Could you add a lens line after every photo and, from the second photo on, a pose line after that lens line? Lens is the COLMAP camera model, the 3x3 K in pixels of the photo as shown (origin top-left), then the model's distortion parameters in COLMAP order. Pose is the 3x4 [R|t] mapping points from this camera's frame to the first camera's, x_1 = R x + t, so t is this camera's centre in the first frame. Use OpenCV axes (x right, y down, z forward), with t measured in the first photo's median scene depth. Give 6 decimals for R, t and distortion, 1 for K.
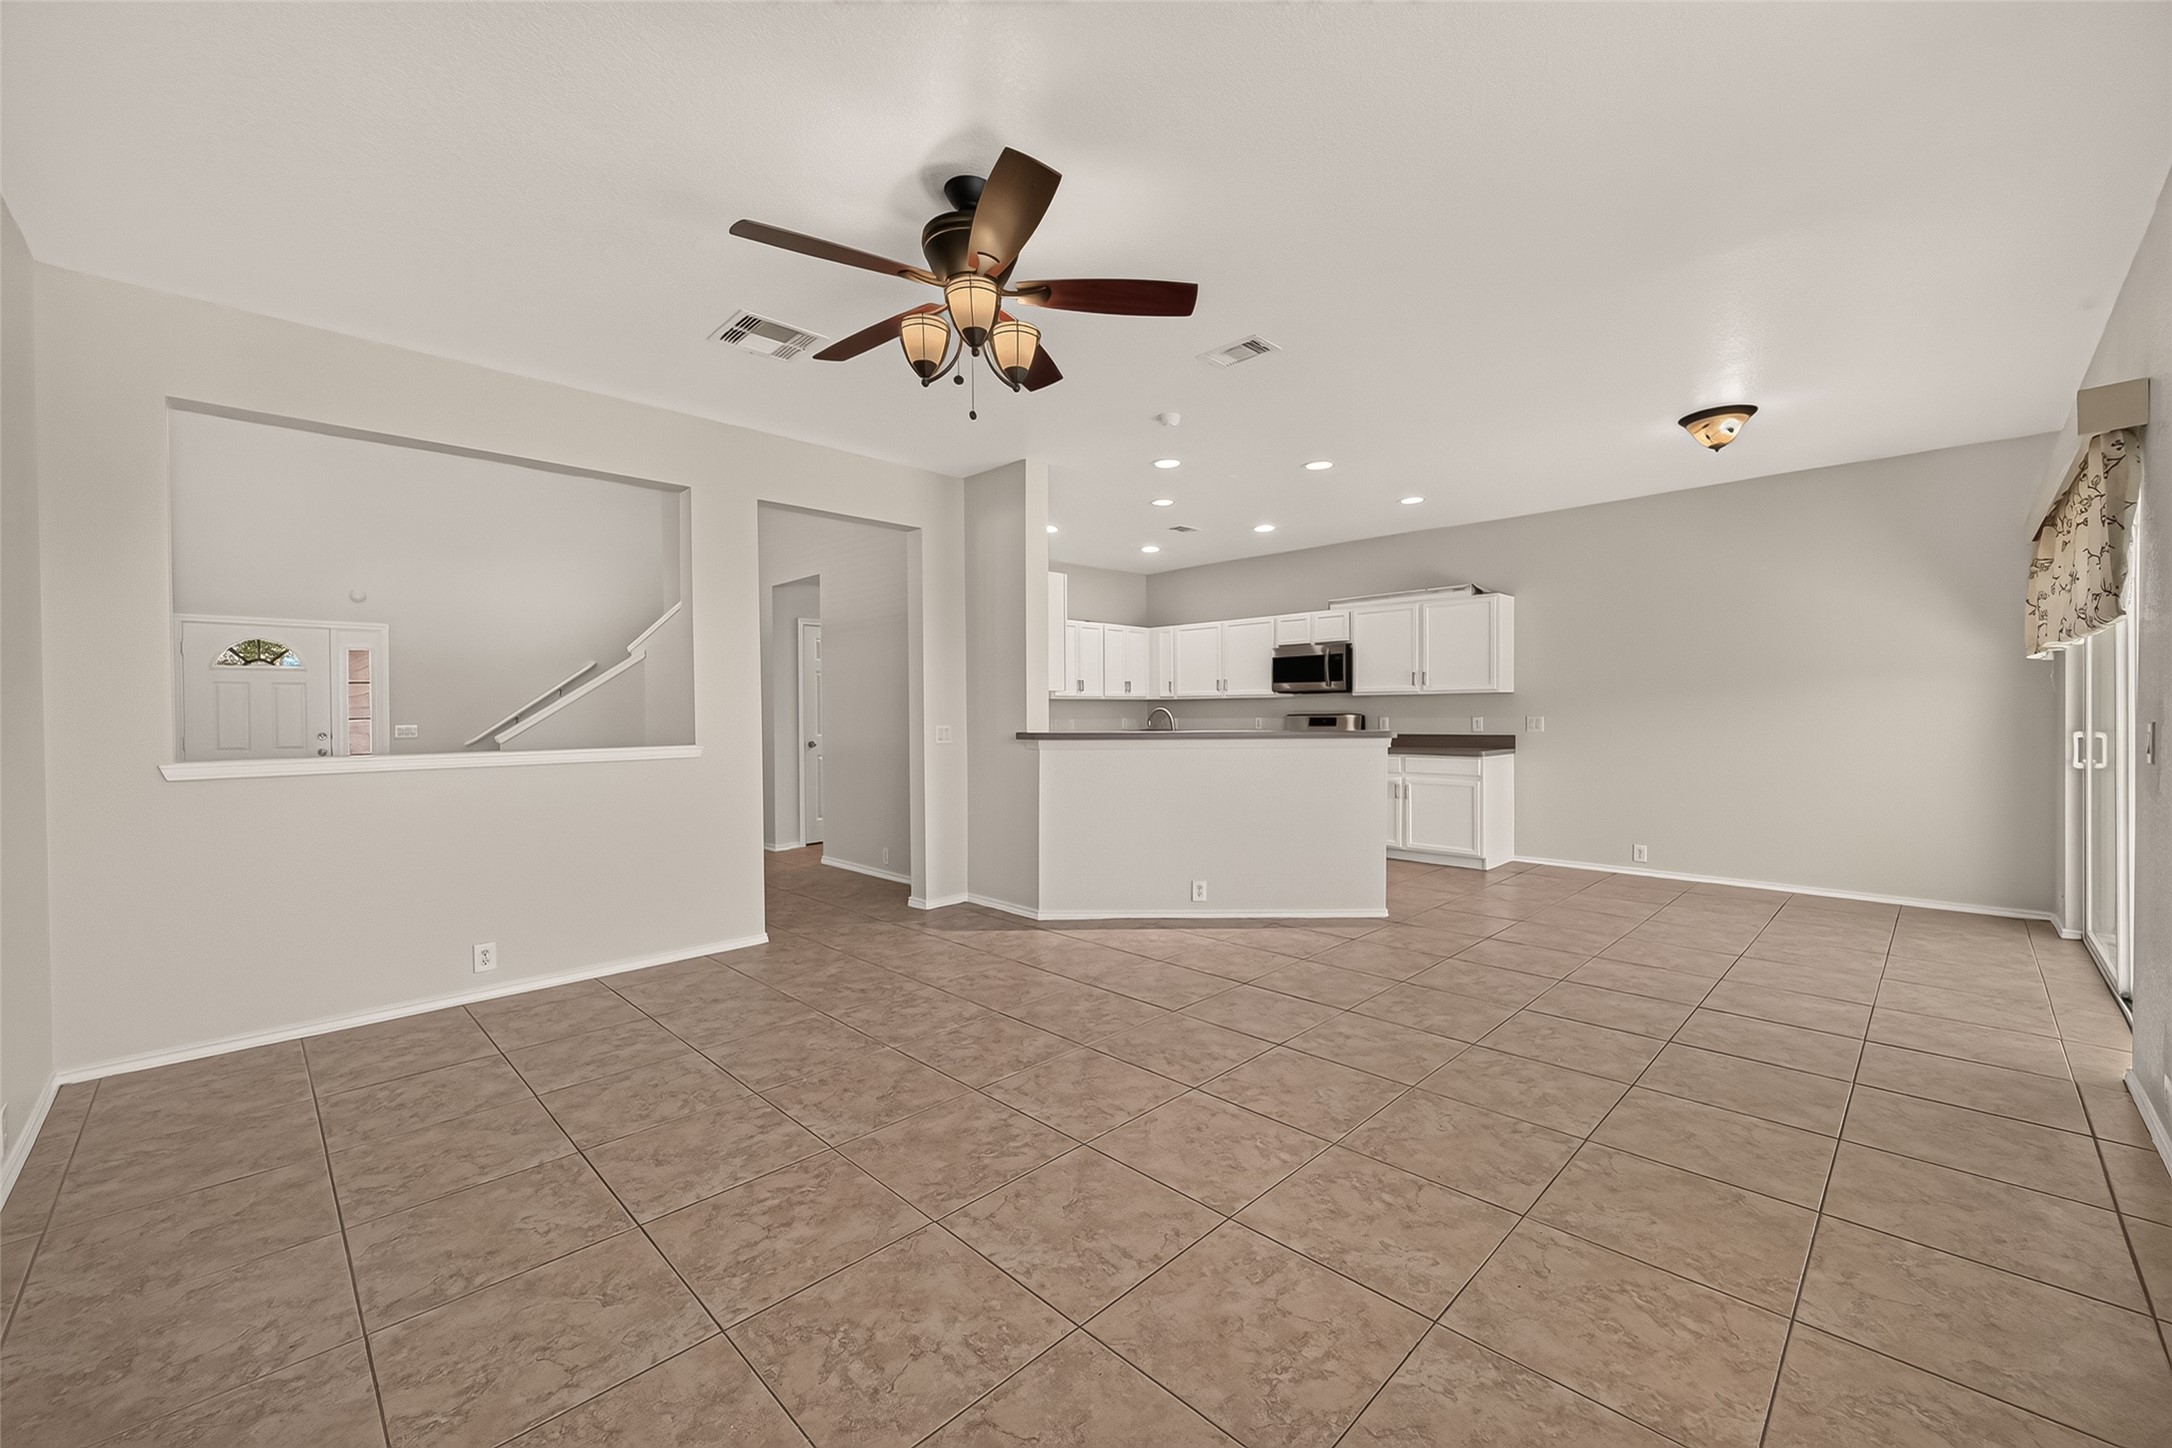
lens RADIAL K [[853.1, 0, 1090.0], [0, 853.1, 718.8], [0, 0, 1]] dist [0.008221, -0.005127]
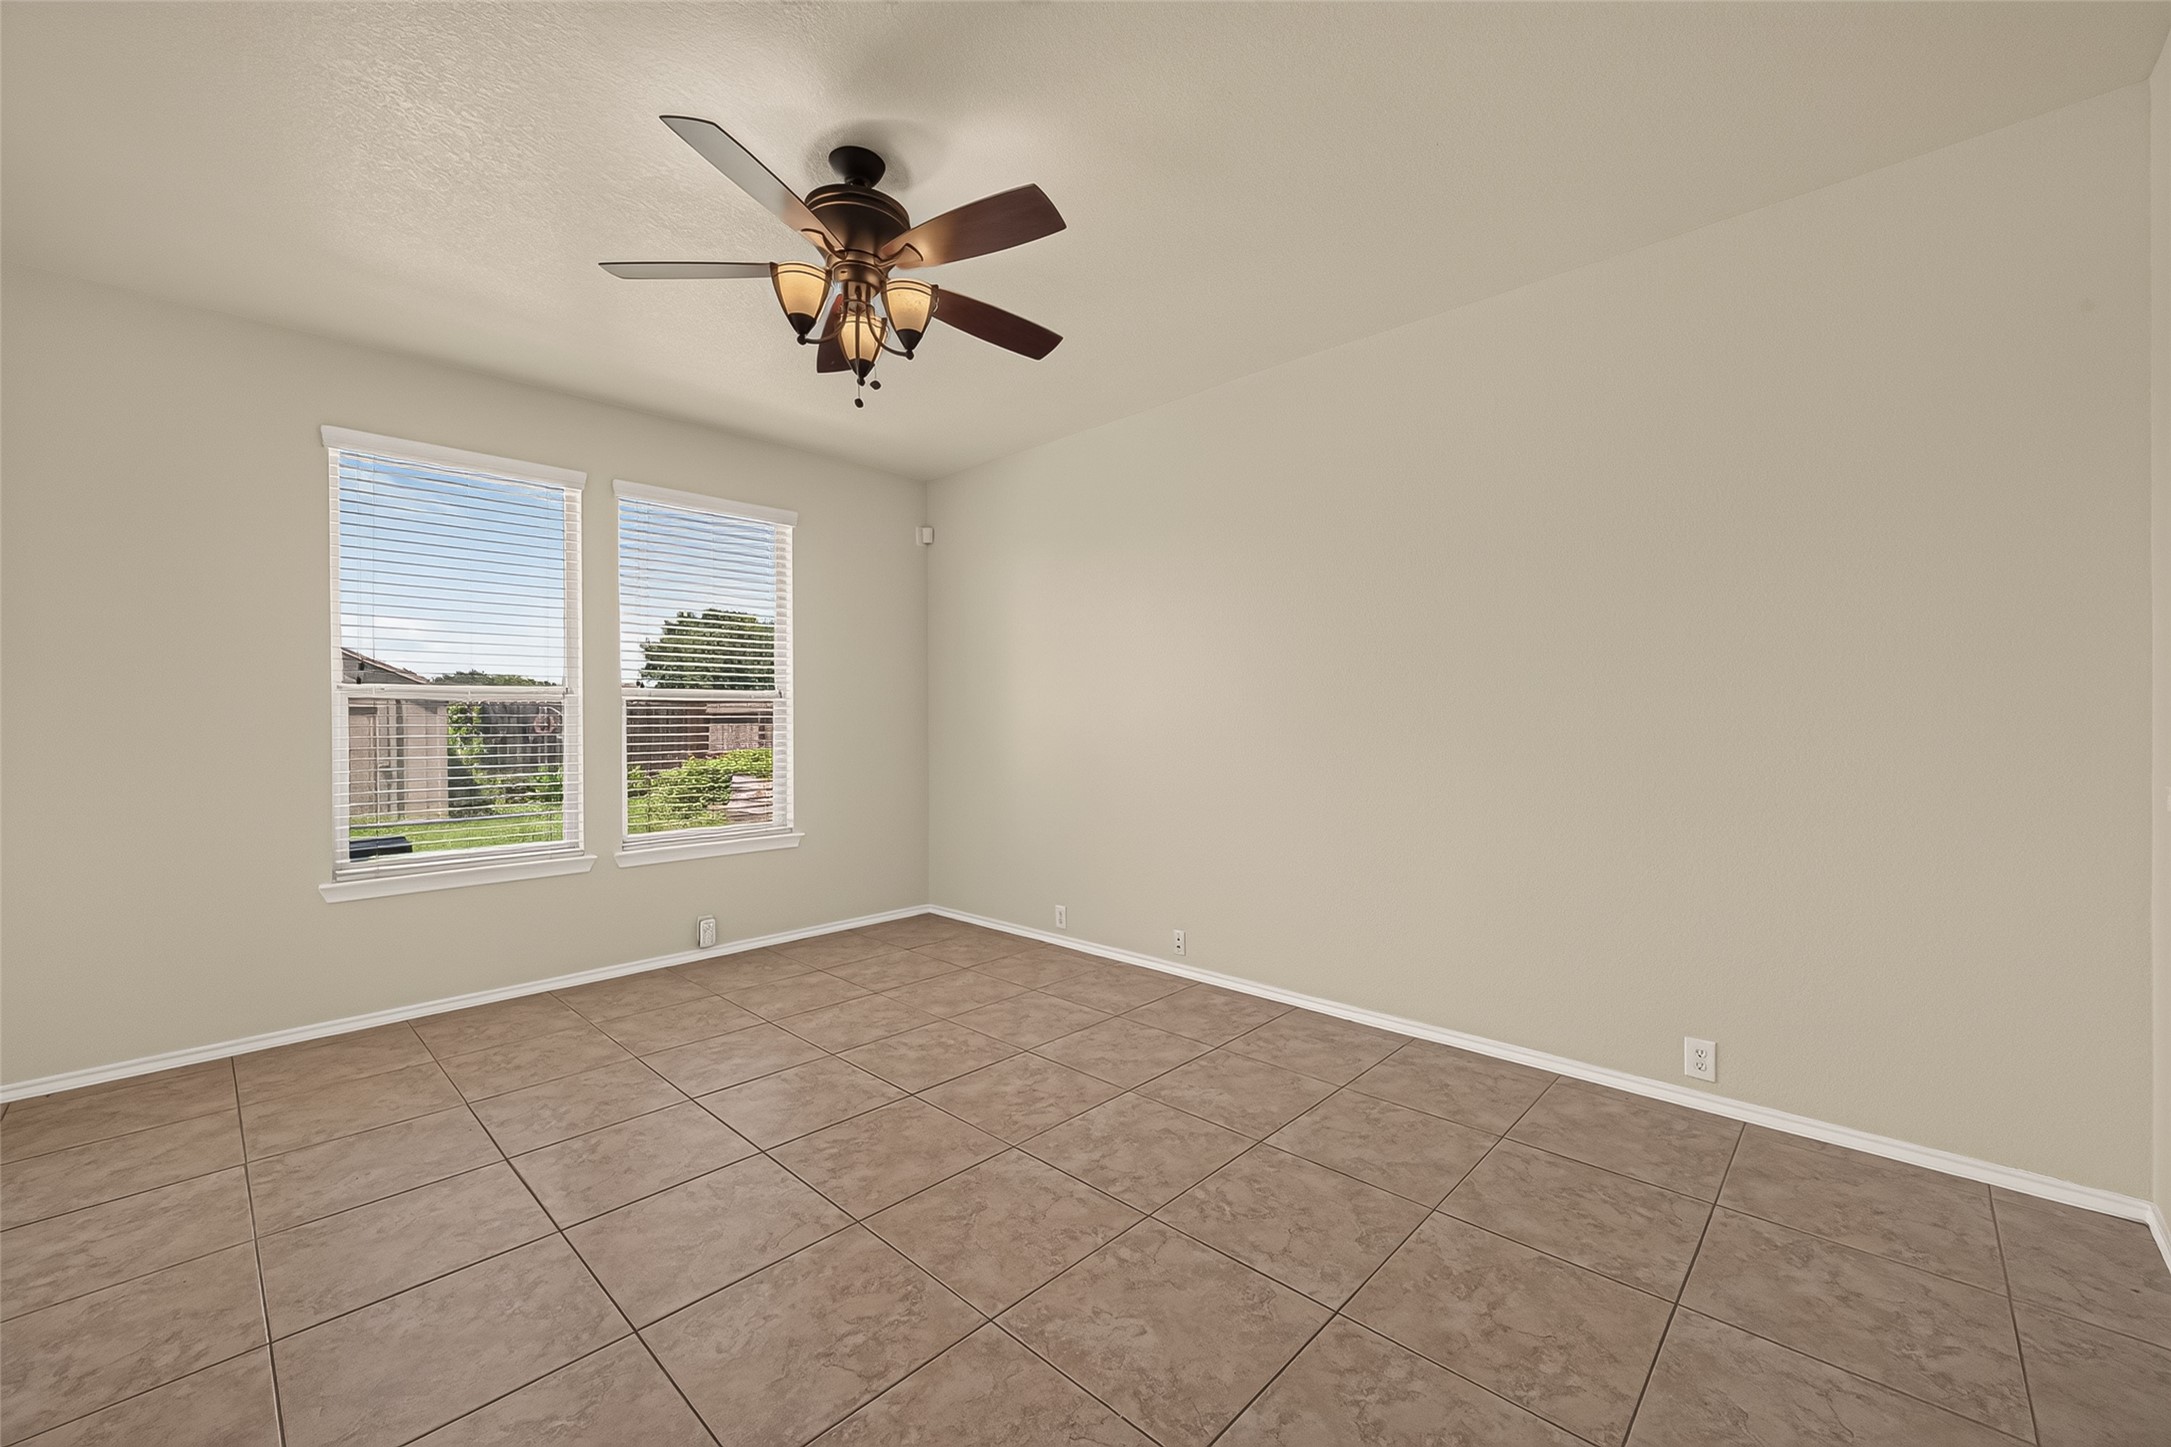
lens RADIAL K [[852.7, 0, 1100.5], [0, 852.7, 722.4], [0, 0, 1]] dist [0.004786, -0.000261]
pose [[-0.999022, 0.013328, -0.042171, -0.151174], [0.012793, 0.999834, 0.012939, -0.007614], [0.042336, 0.012387, -0.999027, 0.826592]]
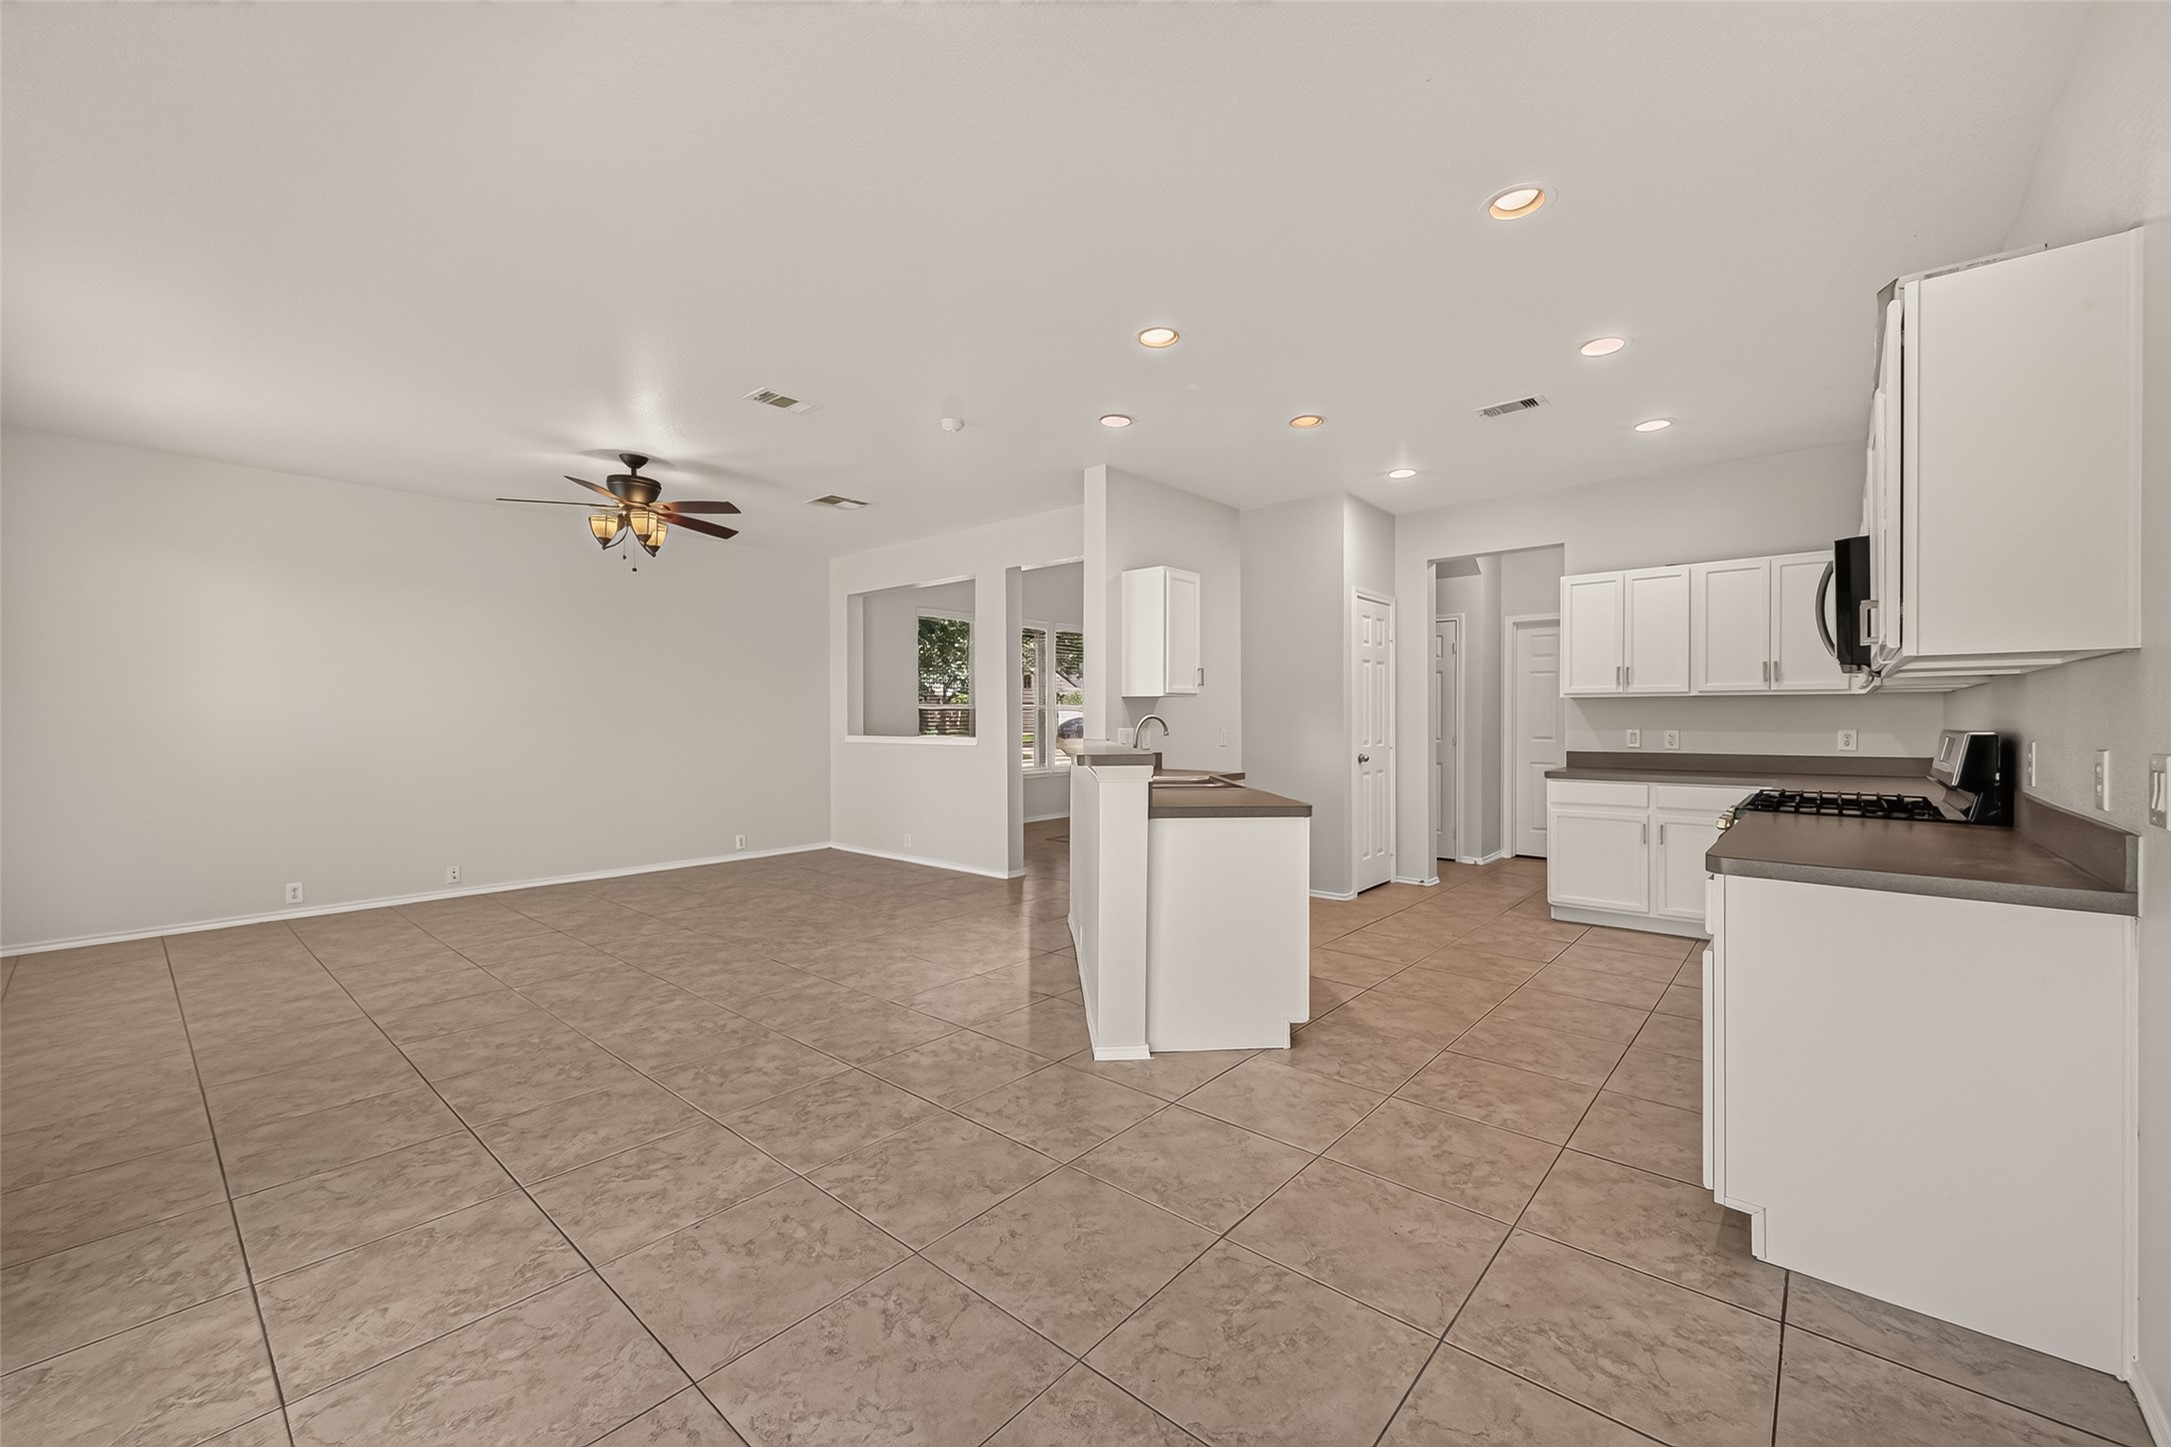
lens RADIAL K [[855.2, 0, 1095.2], [0, 855.2, 721.9], [0, 0, 1]] dist [0.013980, -0.007144]
pose [[0.074182, 0.013955, -0.997147, 0.811910], [-0.006914, 0.999885, 0.013479, -0.015208], [0.997221, 0.005895, 0.074270, 0.810006]]
